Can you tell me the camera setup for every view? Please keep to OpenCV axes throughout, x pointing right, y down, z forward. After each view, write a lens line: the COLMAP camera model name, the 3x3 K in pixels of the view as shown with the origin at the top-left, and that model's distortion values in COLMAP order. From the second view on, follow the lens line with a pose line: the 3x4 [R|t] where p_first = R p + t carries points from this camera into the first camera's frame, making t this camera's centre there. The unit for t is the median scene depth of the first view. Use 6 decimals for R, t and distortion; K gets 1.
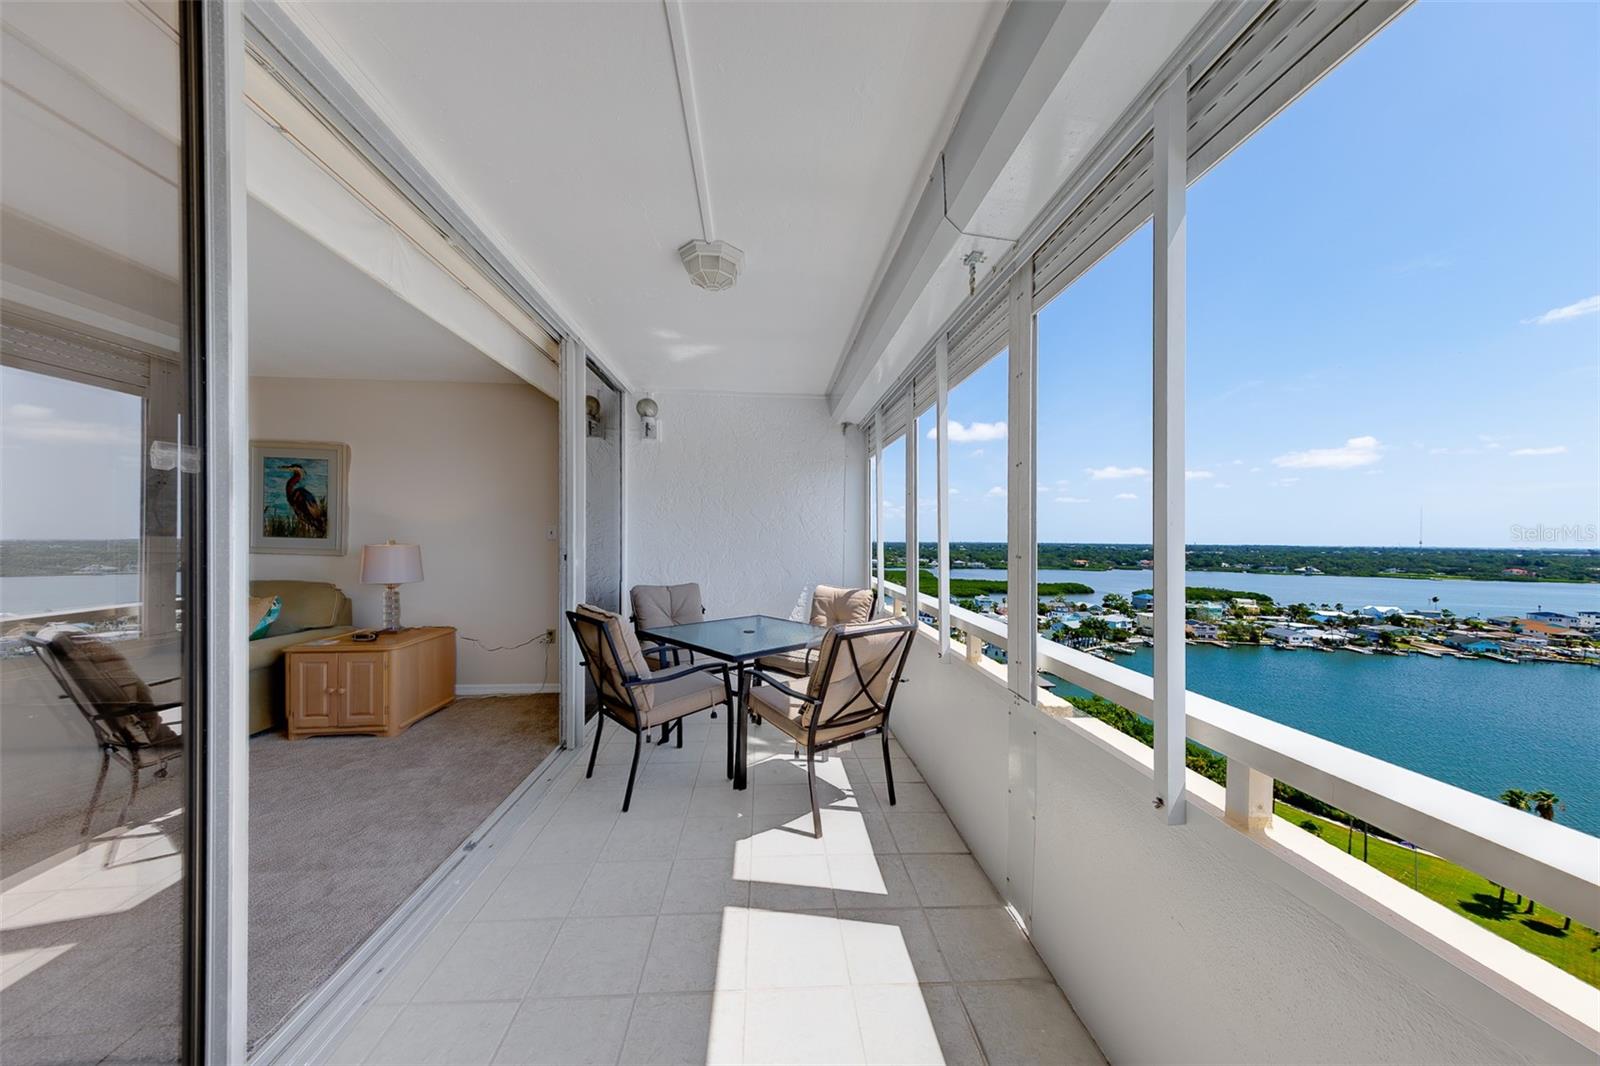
lens RADIAL K [[513.1, 0, 792.4], [0, 513.1, 541.9], [0, 0, 1]] dist [0.013624, -0.001294]
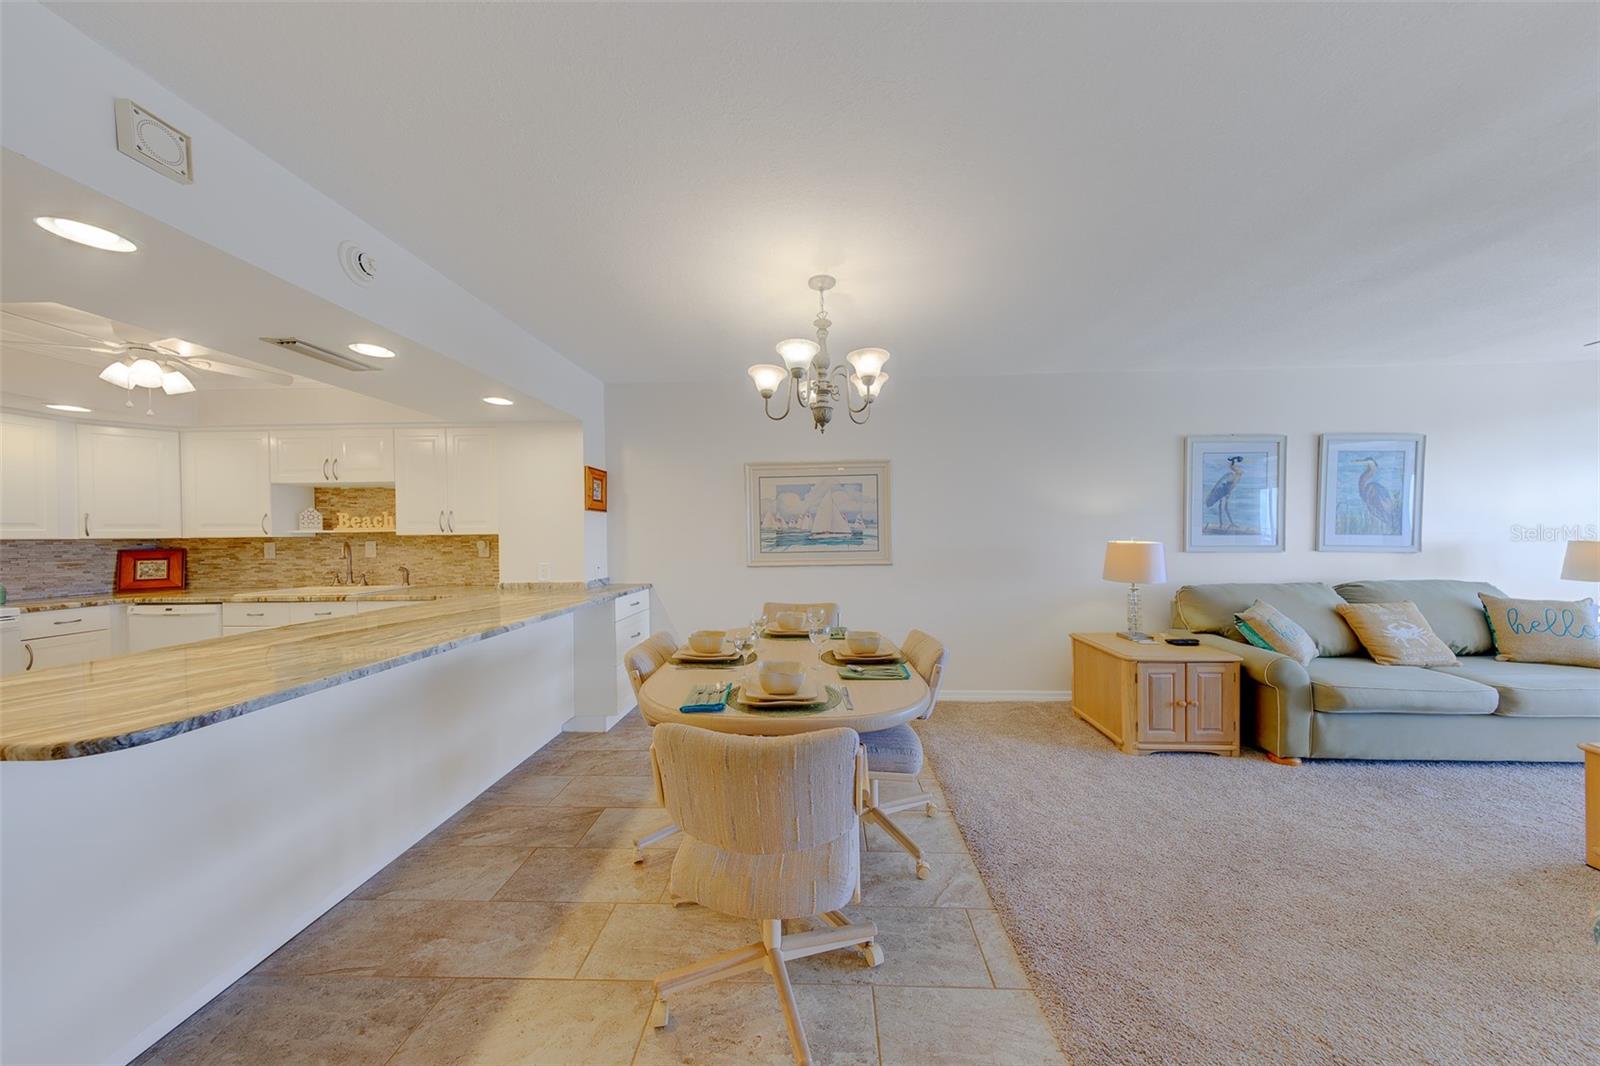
lens RADIAL K [[513.1, 0, 806.2], [0, 513.1, 538.8], [0, 0, 1]] dist [0.013624, -0.001294]
pose [[0.995589, -0.016967, -0.092278, -1.882551], [0.017232, 0.999849, 0.002071, -0.021287], [0.092229, -0.003652, 0.995731, -0.027759]]
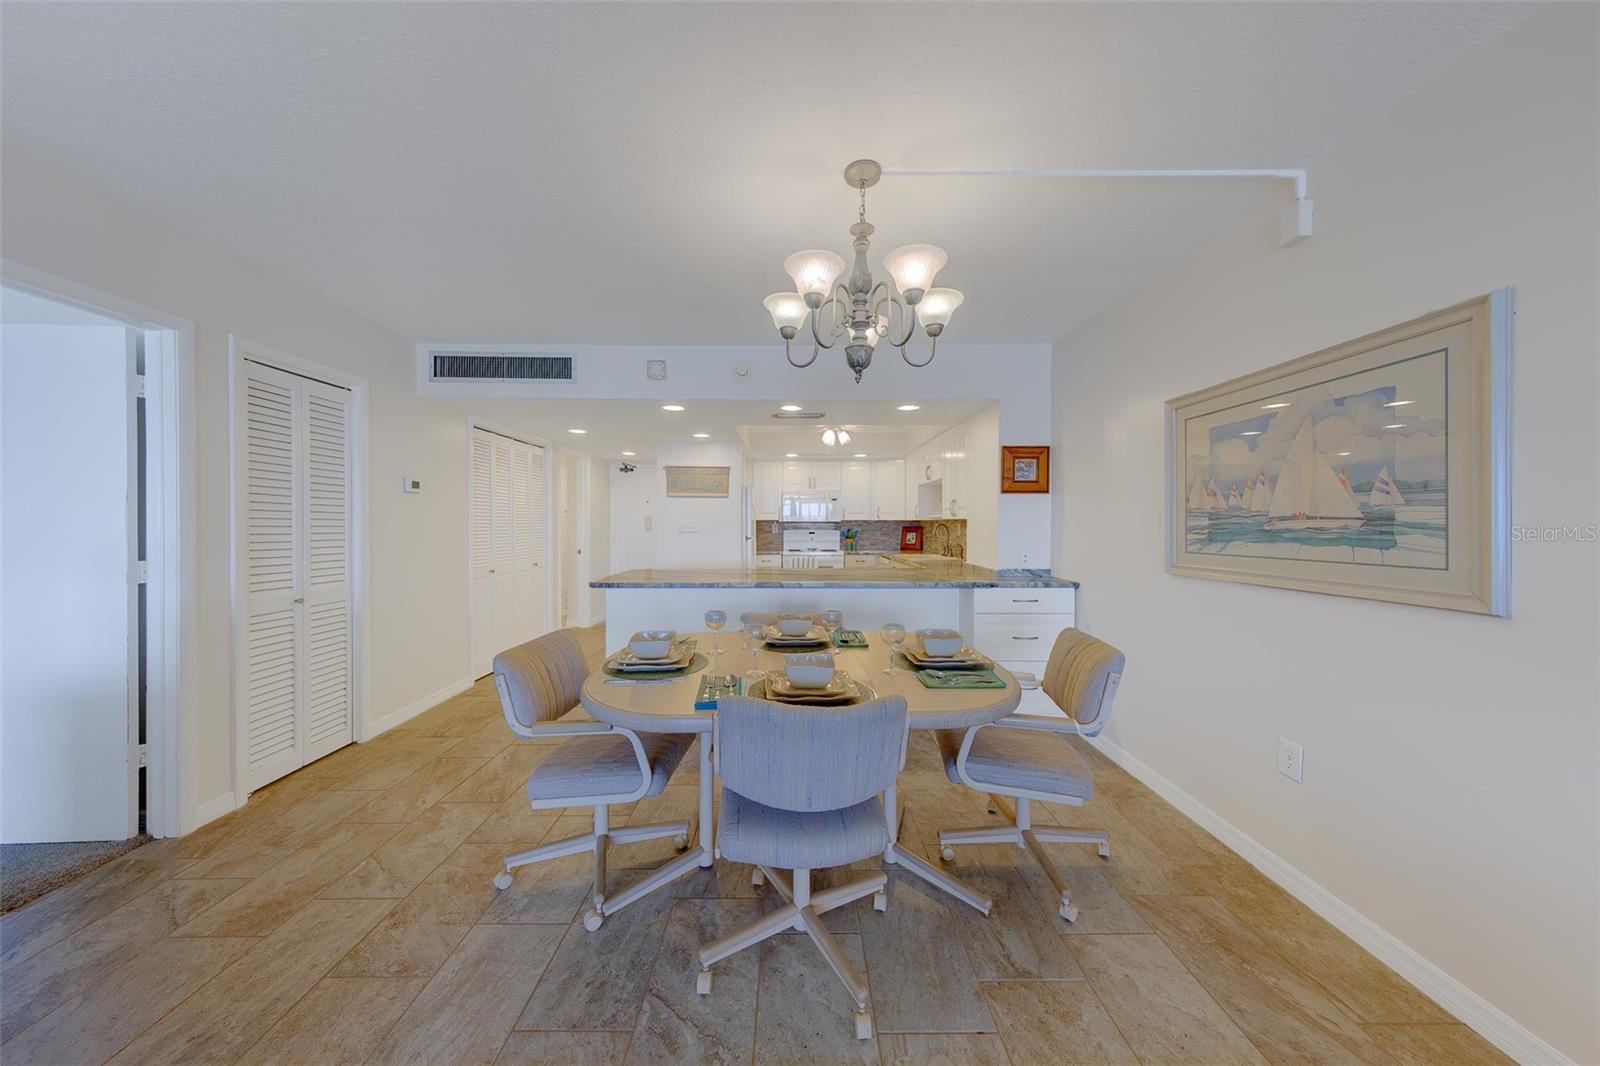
lens RADIAL K [[513.1, 0, 790.9], [0, 513.1, 531.9], [0, 0, 1]] dist [0.013624, -0.001294]
pose [[-0.050354, 0.011525, -0.998665, -1.472463], [-0.006694, 0.999907, 0.011877, -0.020158], [0.998709, 0.007283, -0.050272, 0.541308]]
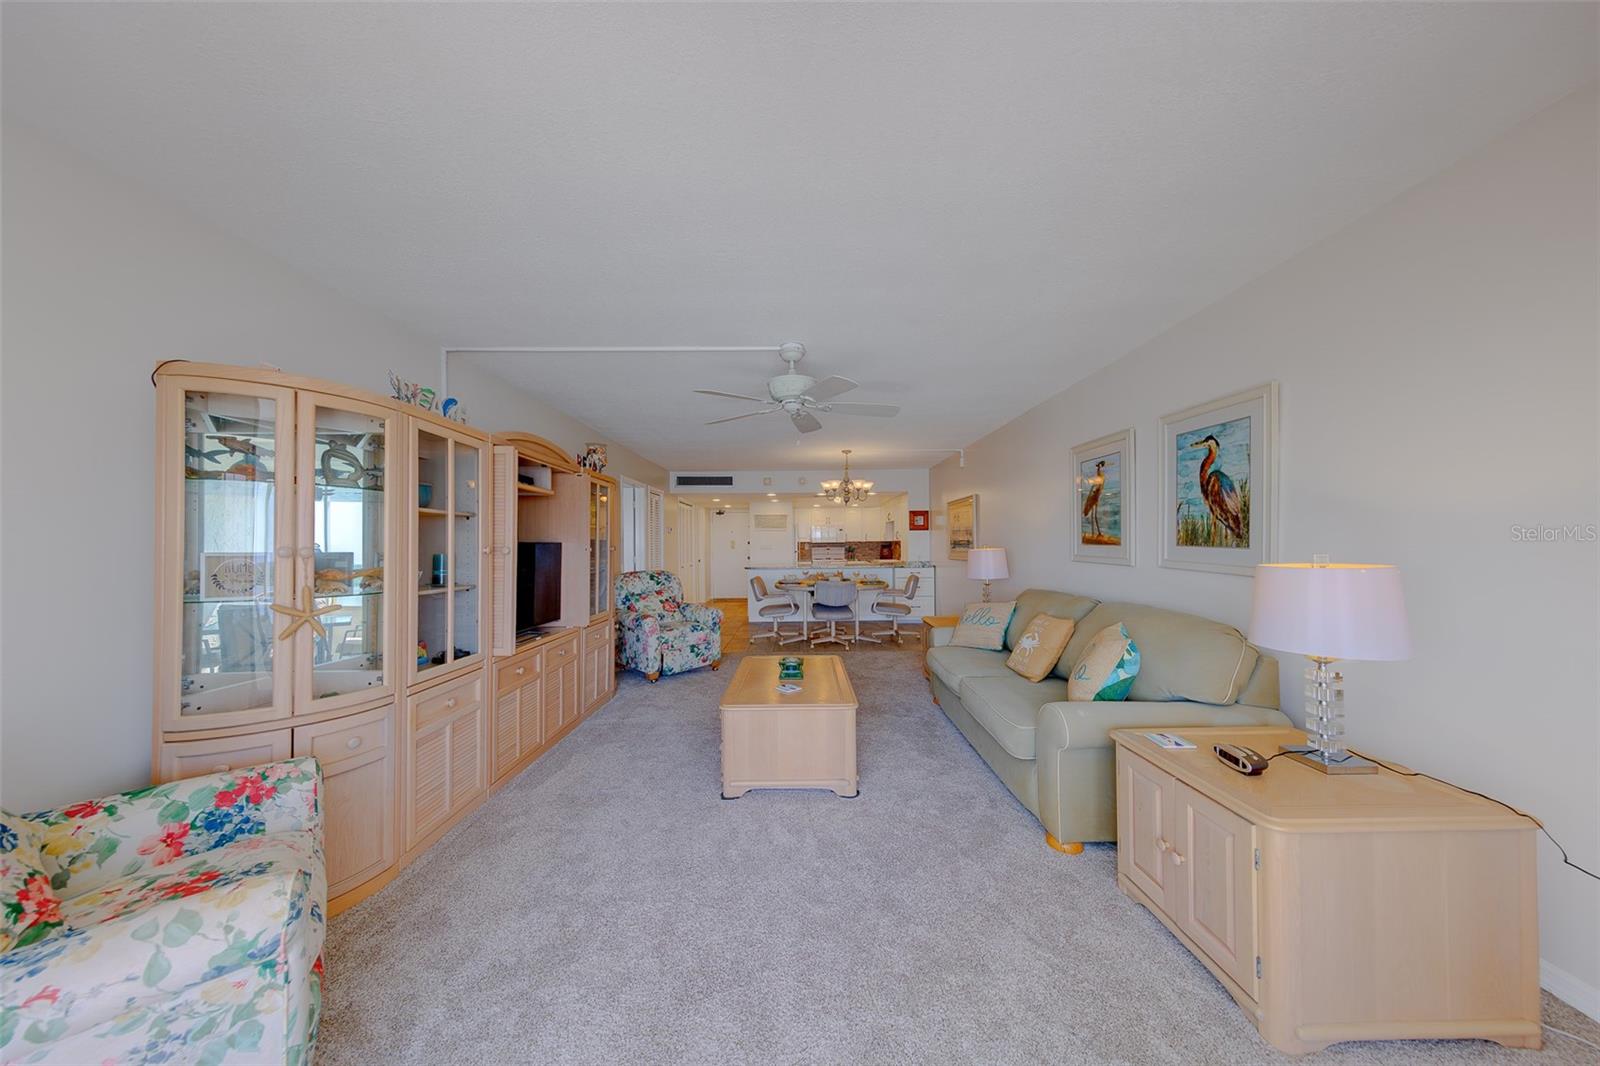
lens RADIAL K [[513.1, 0, 803.8], [0, 513.1, 546.2], [0, 0, 1]] dist [0.013624, -0.001294]
pose [[-0.042609, -0.001503, -0.999091, -0.273462], [0.005140, 0.999985, -0.001724, -0.010624], [0.999079, -0.005209, -0.042600, 0.508108]]
